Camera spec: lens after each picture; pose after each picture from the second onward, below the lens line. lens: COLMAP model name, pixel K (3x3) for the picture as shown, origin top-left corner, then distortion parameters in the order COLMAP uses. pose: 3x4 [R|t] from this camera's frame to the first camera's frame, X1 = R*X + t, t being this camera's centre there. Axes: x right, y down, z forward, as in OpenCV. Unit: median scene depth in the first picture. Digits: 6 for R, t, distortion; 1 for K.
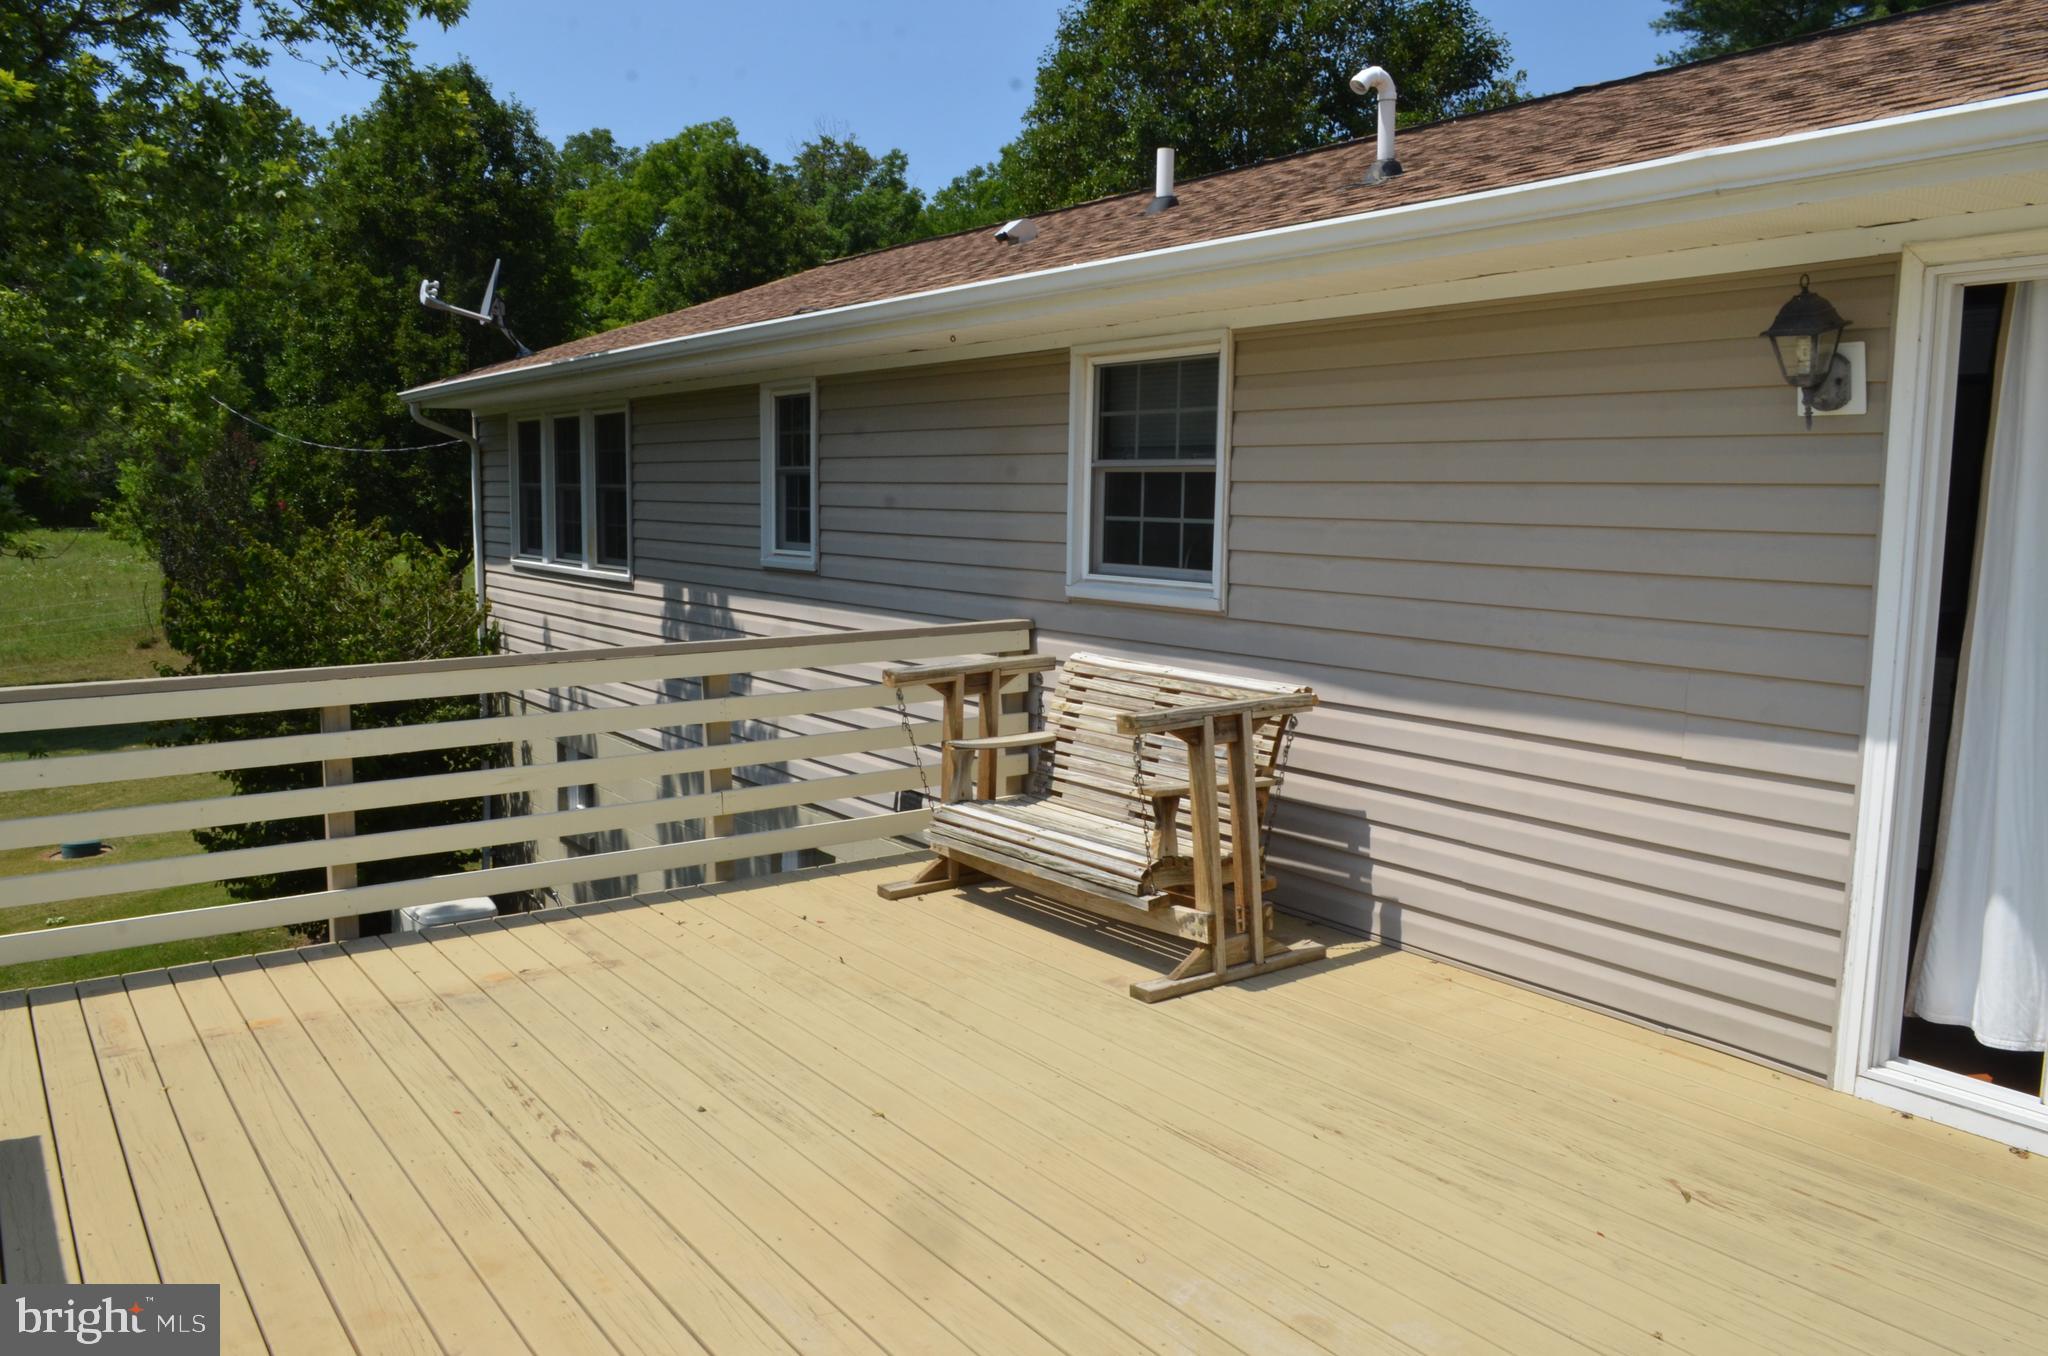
lens RADIAL K [[1581.1, 0, 1015.6], [0, 1581.1, 676.8], [0, 0, 1]] dist [-0.016339, 0.002310]
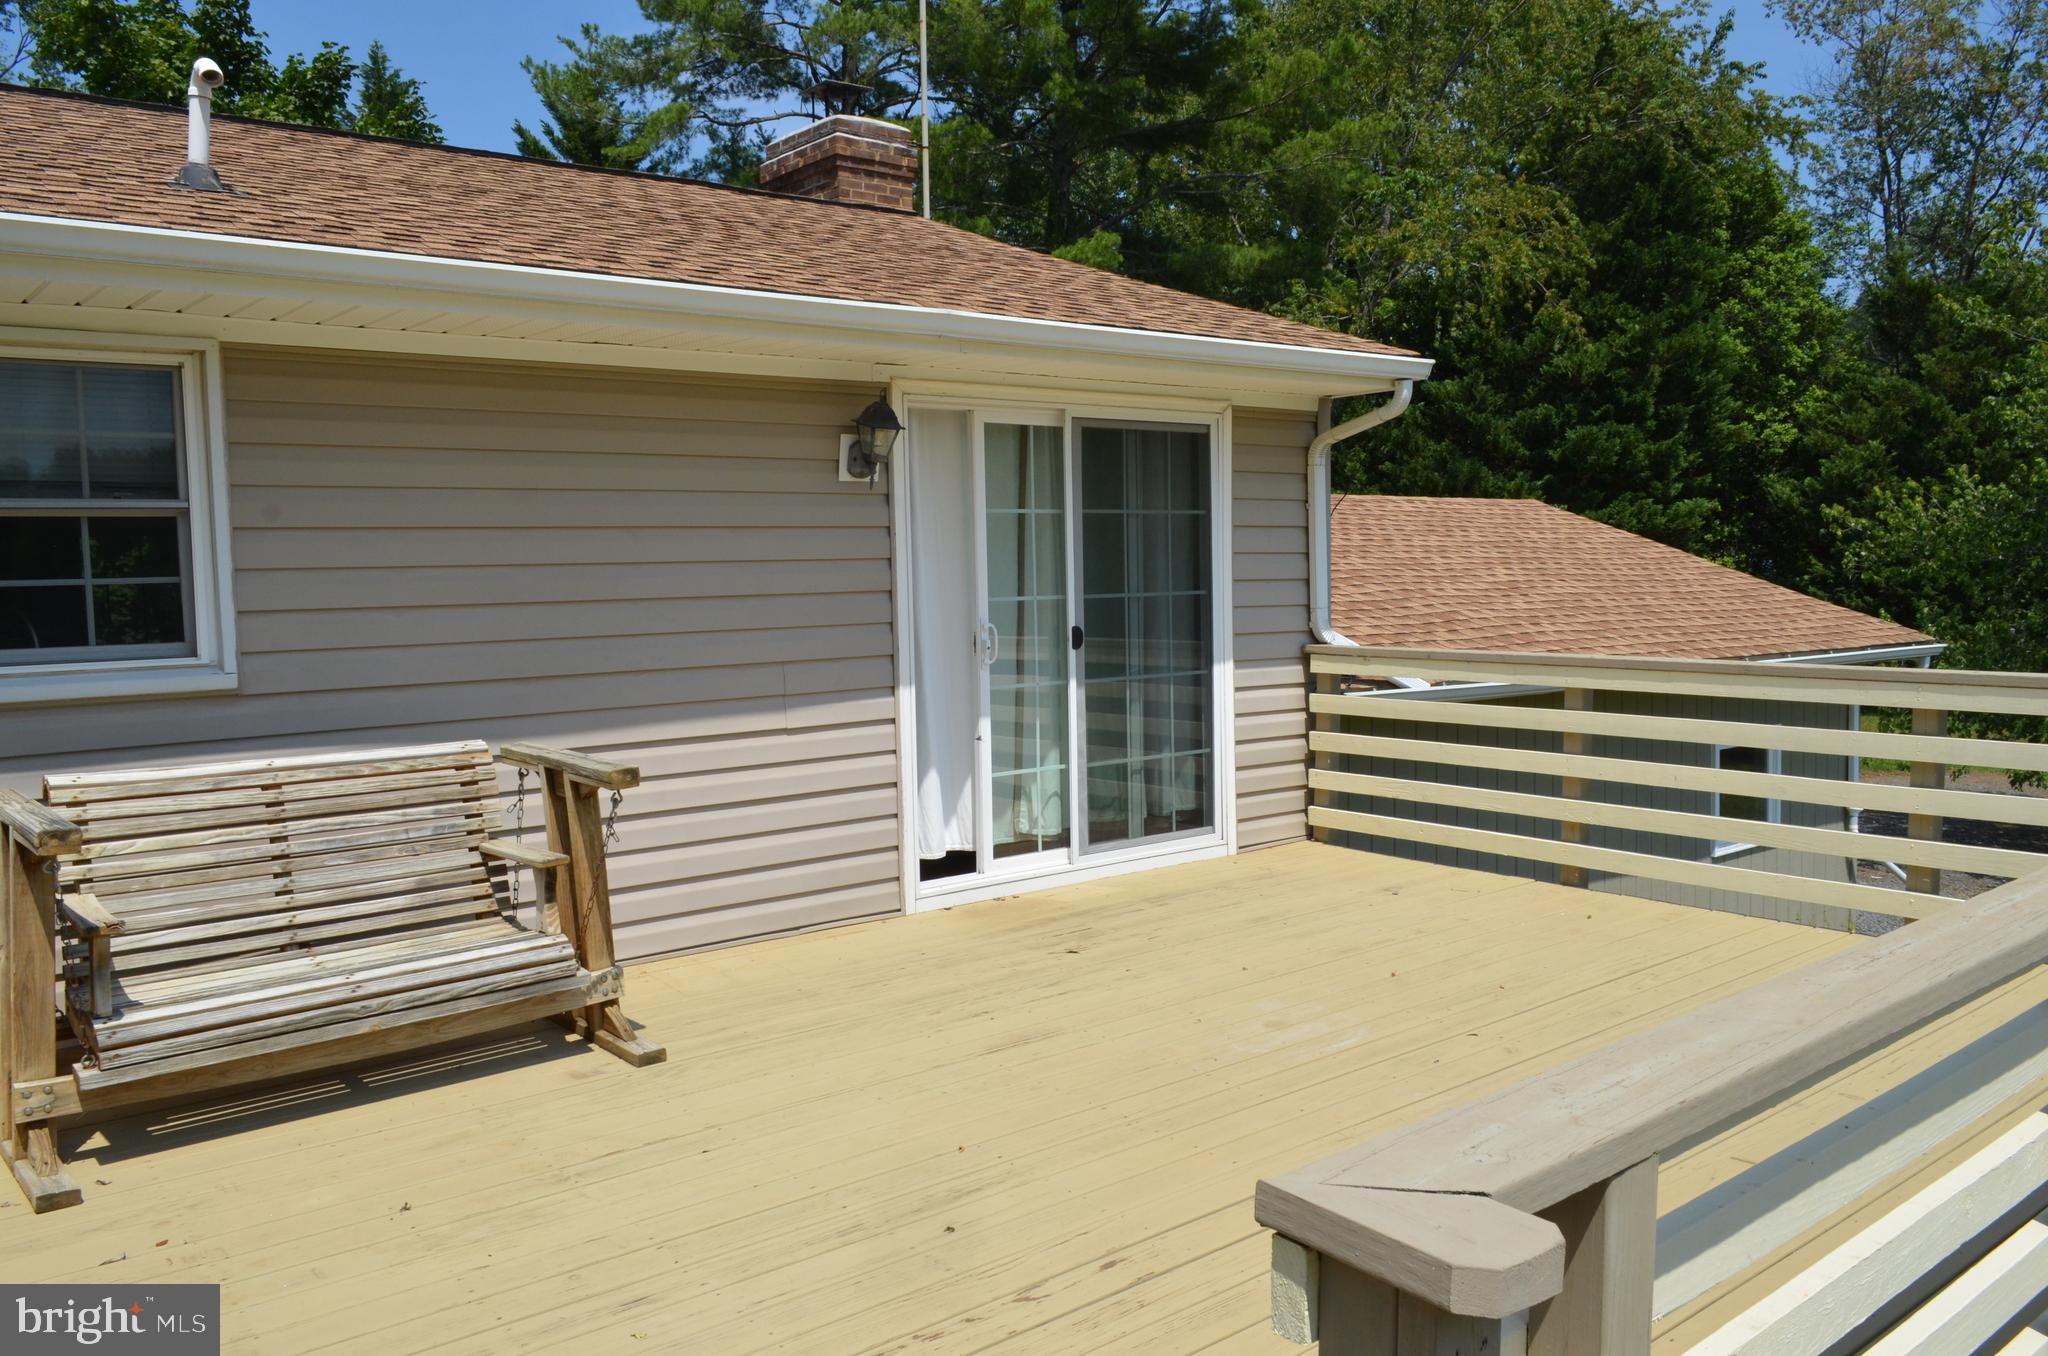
lens RADIAL K [[1581.1, 0, 1016.3], [0, 1581.1, 679.2], [0, 0, 1]] dist [-0.016339, 0.002310]
pose [[-0.071963, -0.084248, 0.993843, -0.903079], [0.135310, 0.986390, 0.093414, -0.087001], [-0.988187, 0.141199, -0.059584, 0.847089]]
